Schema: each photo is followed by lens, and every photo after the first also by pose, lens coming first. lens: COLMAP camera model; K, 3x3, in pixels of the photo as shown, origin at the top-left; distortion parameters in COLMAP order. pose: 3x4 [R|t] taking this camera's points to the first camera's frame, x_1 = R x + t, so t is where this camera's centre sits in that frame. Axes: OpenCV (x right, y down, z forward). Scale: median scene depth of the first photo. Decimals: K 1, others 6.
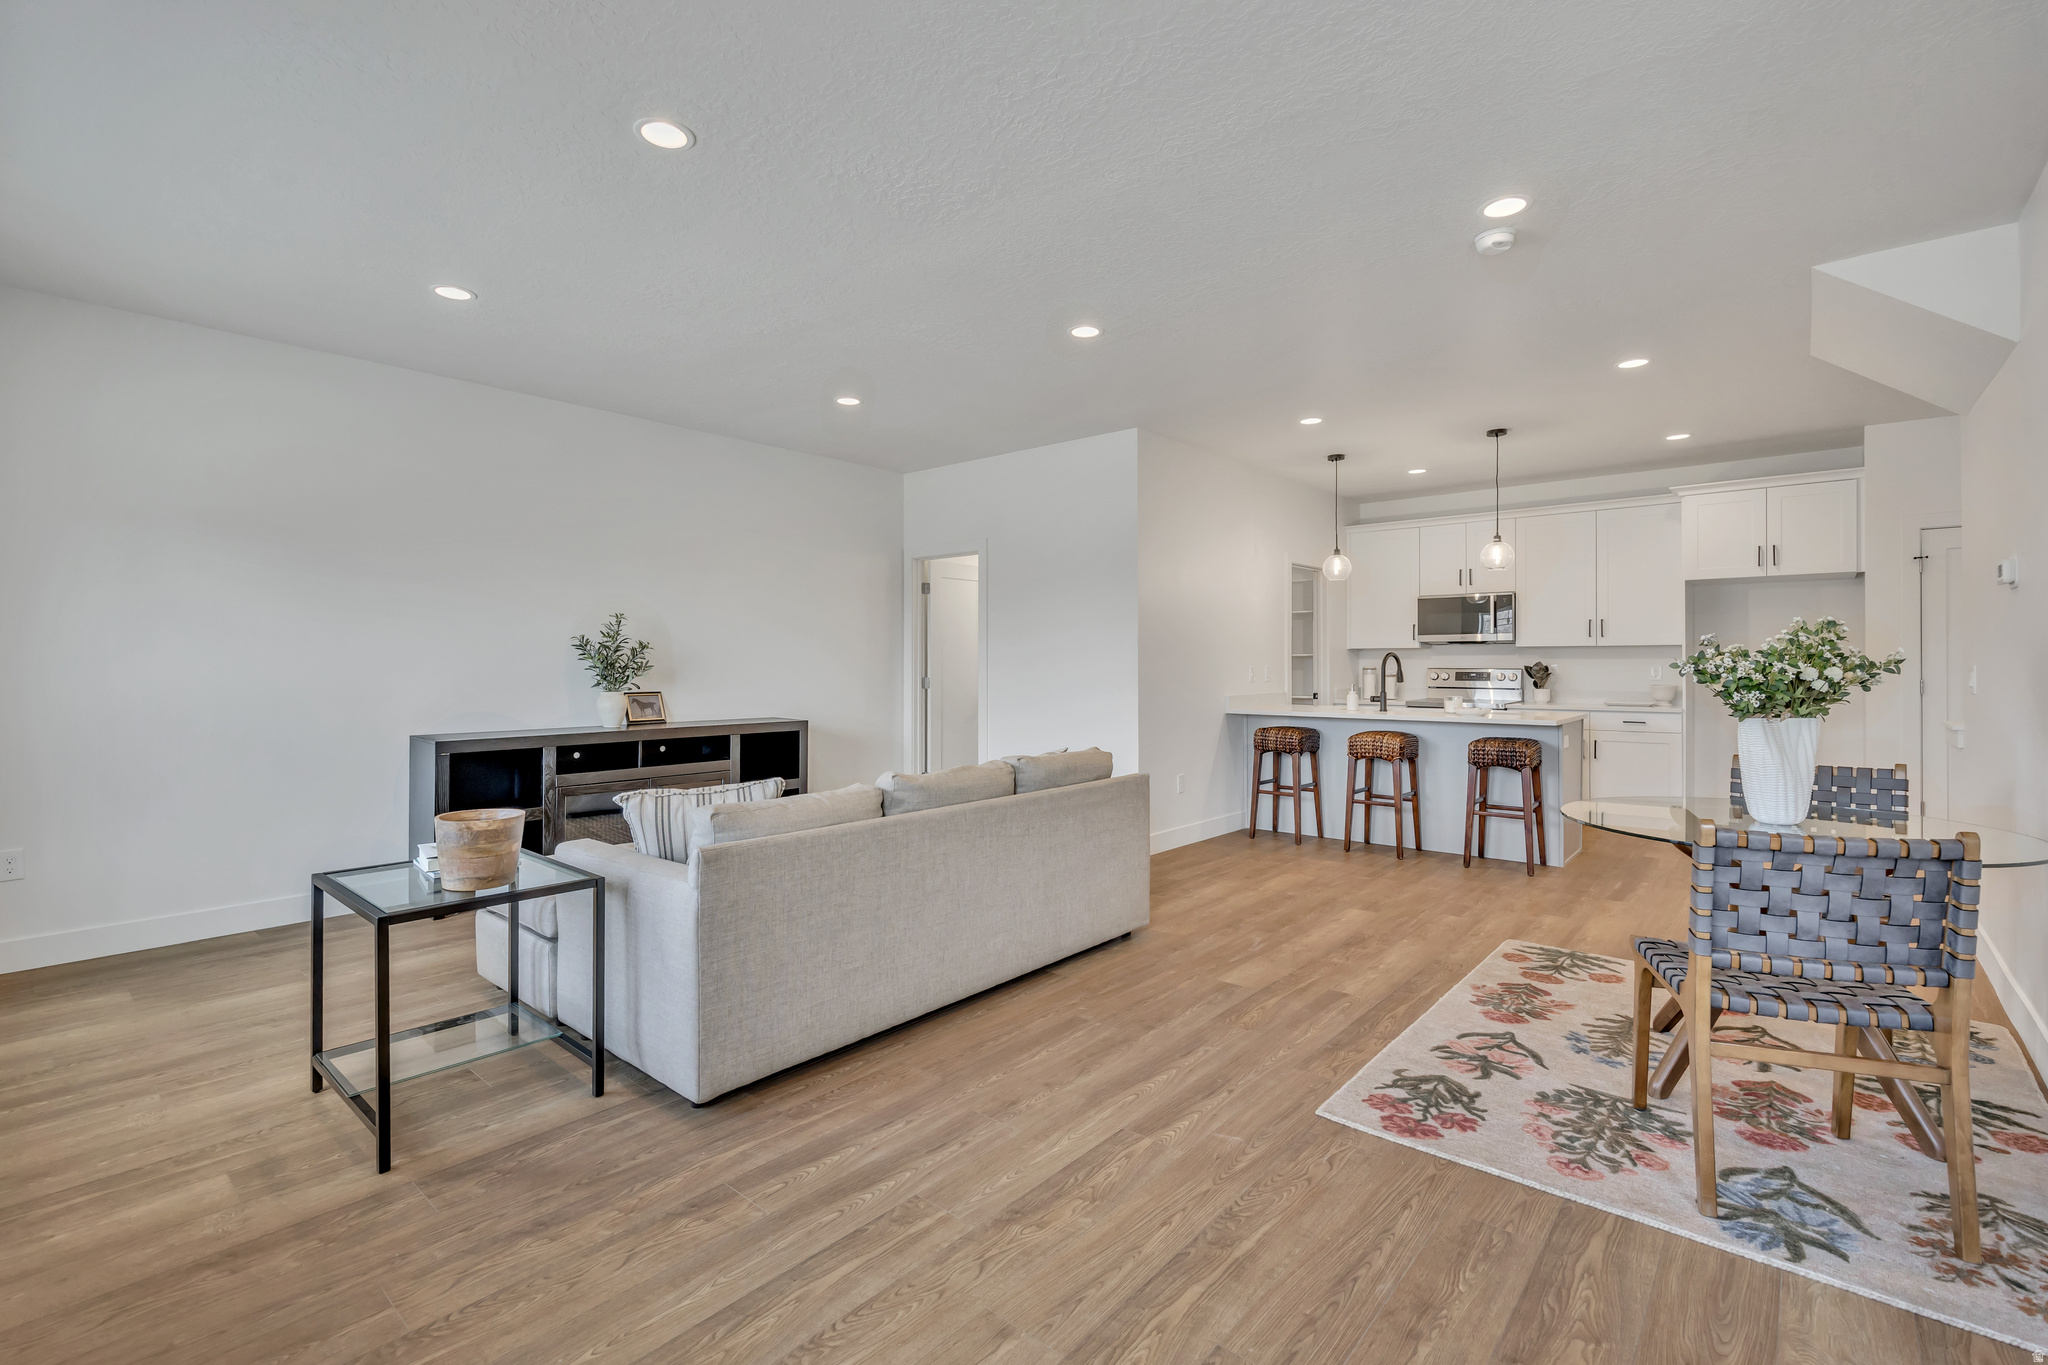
lens RADIAL K [[915.9, 0, 1024.0], [0, 915.9, 674.0], [0, 0, 1]] dist [0.000872, 0.000065]
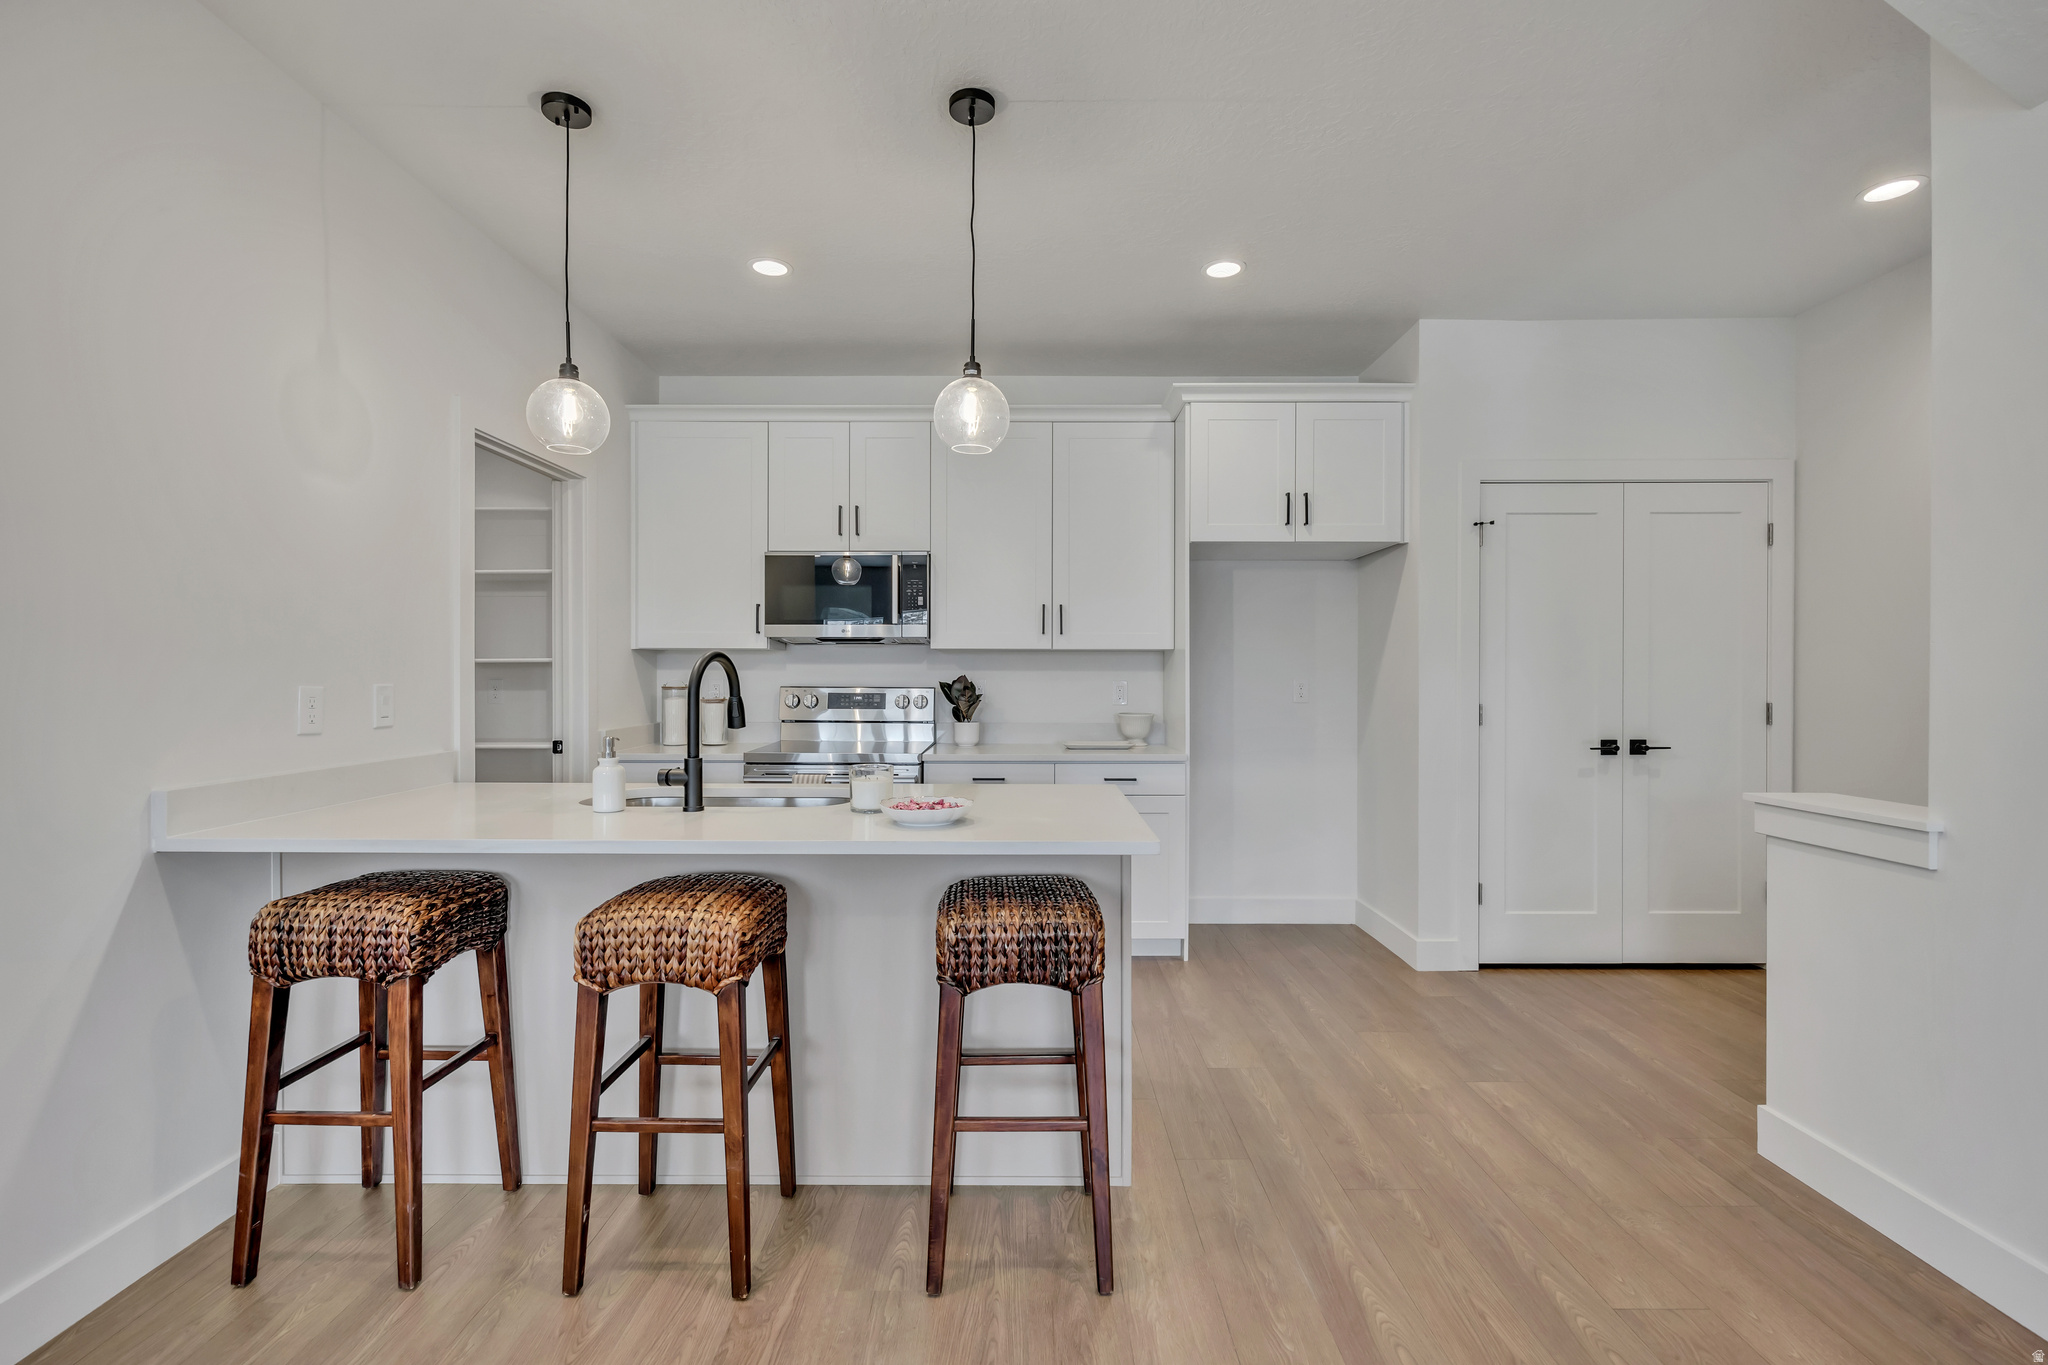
lens RADIAL K [[915.9, 0, 1024.0], [0, 915.9, 674.0], [0, 0, 1]] dist [0.000872, 0.000065]
pose [[0.761187, 0.004223, 0.648519, 0.251162], [0.004716, 0.999916, -0.012047, -0.008362], [-0.648515, 0.012229, 0.761103, 0.625318]]
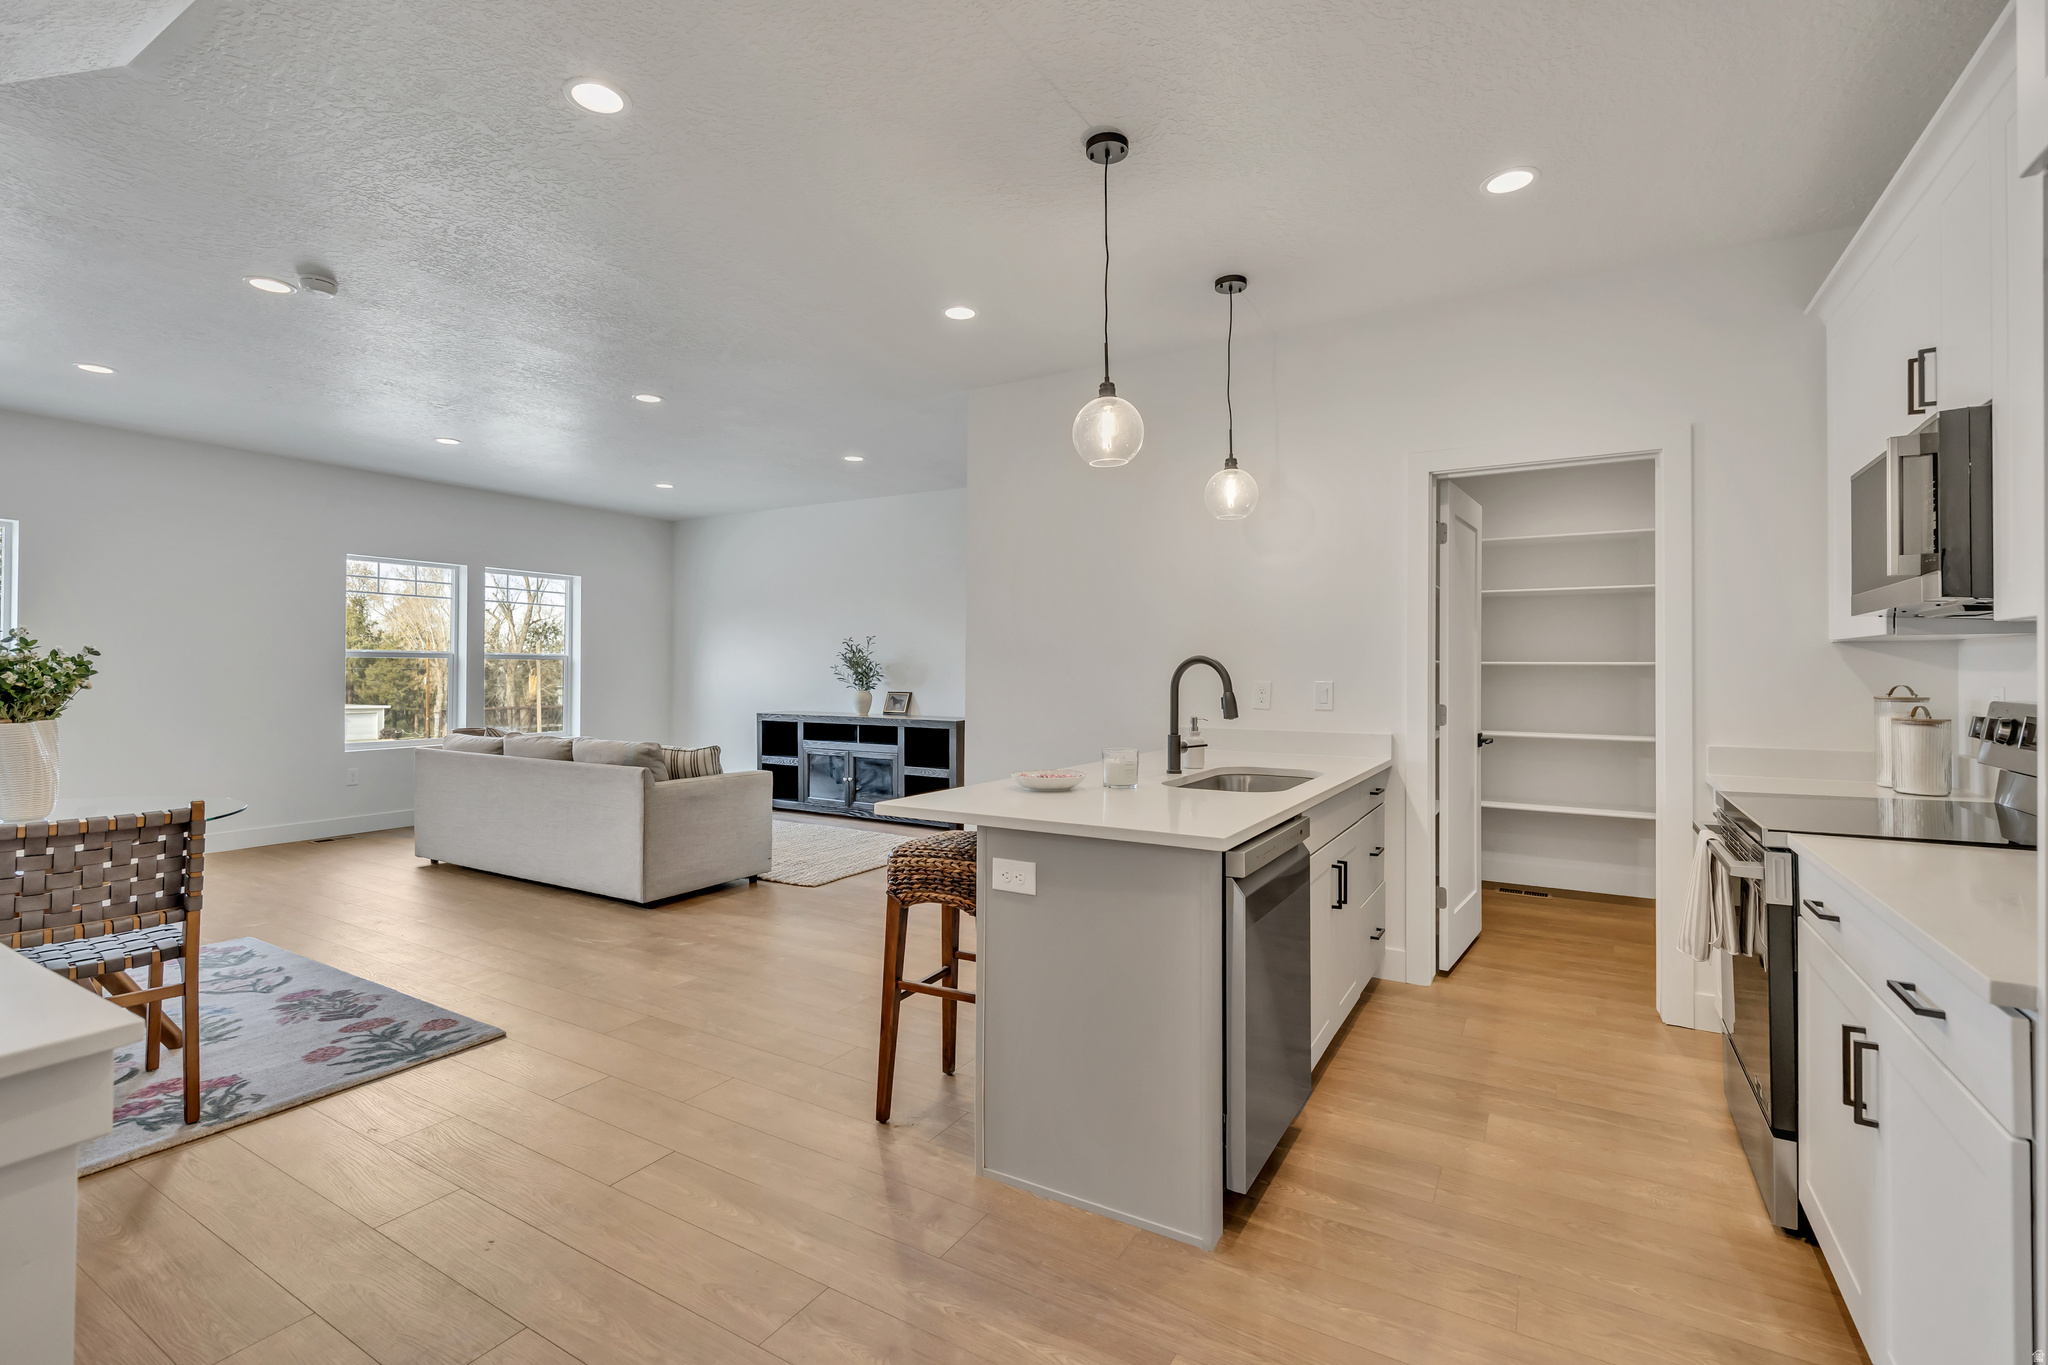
lens RADIAL K [[915.9, 0, 1024.0], [0, 915.9, 674.0], [0, 0, 1]] dist [0.000872, 0.000065]
pose [[0.165848, 0.006857, -0.986128, 0.867104], [-0.011196, 0.999924, 0.005070, -0.015298], [0.986088, 0.010200, 0.165912, 0.824281]]
